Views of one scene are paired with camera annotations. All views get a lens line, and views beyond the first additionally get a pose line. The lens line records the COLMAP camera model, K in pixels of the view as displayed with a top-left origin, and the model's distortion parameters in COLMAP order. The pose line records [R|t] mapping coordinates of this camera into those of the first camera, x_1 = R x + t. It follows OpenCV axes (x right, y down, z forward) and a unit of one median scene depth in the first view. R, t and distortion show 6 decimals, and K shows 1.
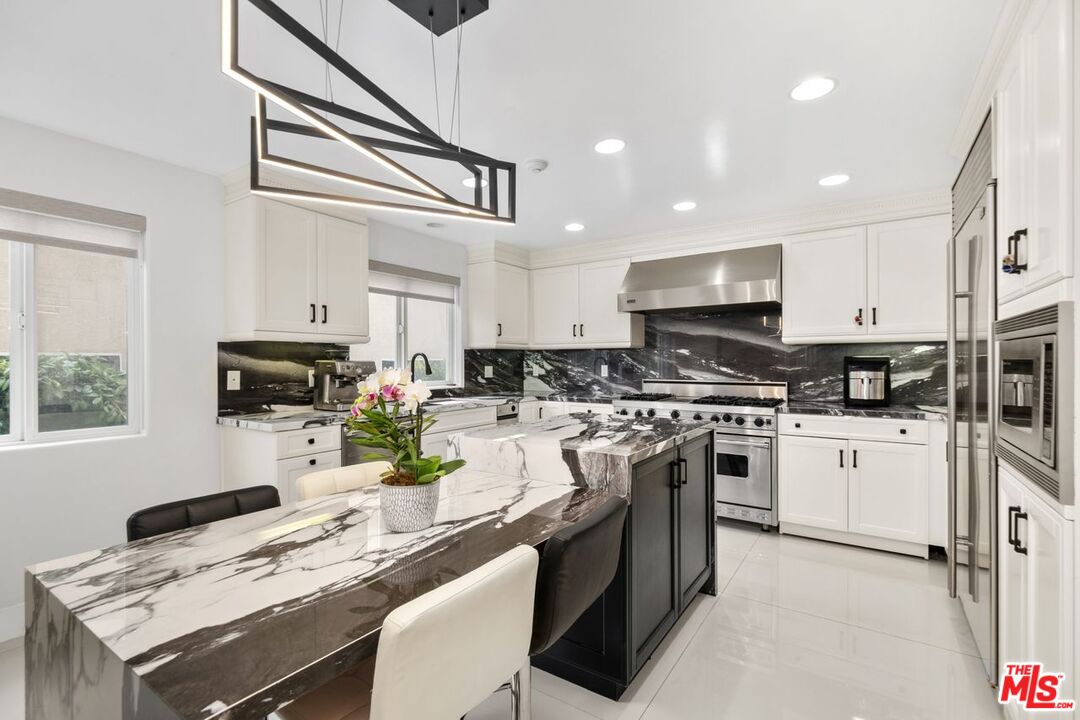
lens RADIAL K [[480.5, 0, 533.2], [0, 480.5, 367.9], [0, 0, 1]] dist [-0.003615, 0.000056]
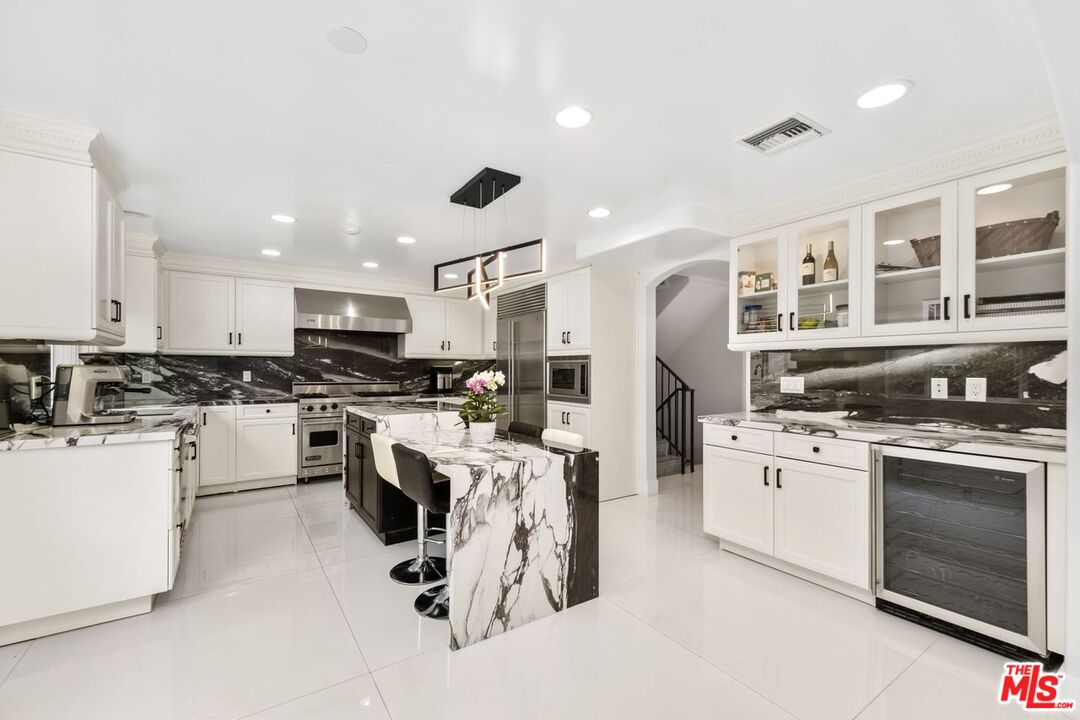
lens RADIAL K [[469.9, 0, 543.2], [0, 469.9, 365.5], [0, 0, 1]] dist [0.005411, -0.002087]
pose [[0.365053, 0.010567, 0.930927, -0.731798], [0.007164, 0.999874, -0.014159, 0.002014], [-0.930959, 0.011838, 0.364931, -0.035180]]
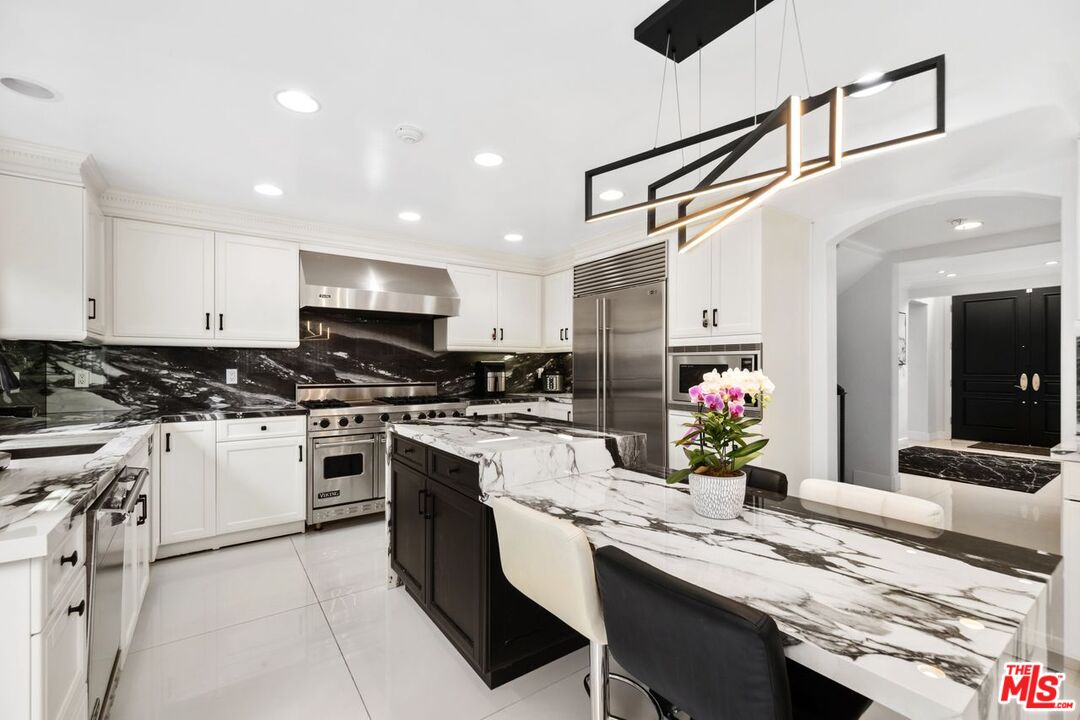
lens RADIAL K [[469.9, 0, 530.9], [0, 469.9, 361.8], [0, 0, 1]] dist [0.005411, -0.002087]
pose [[0.356066, 0.009853, 0.934409, -0.466580], [0.009994, 0.999847, -0.014352, -0.001859], [-0.934407, 0.014449, 0.355913, 0.333636]]
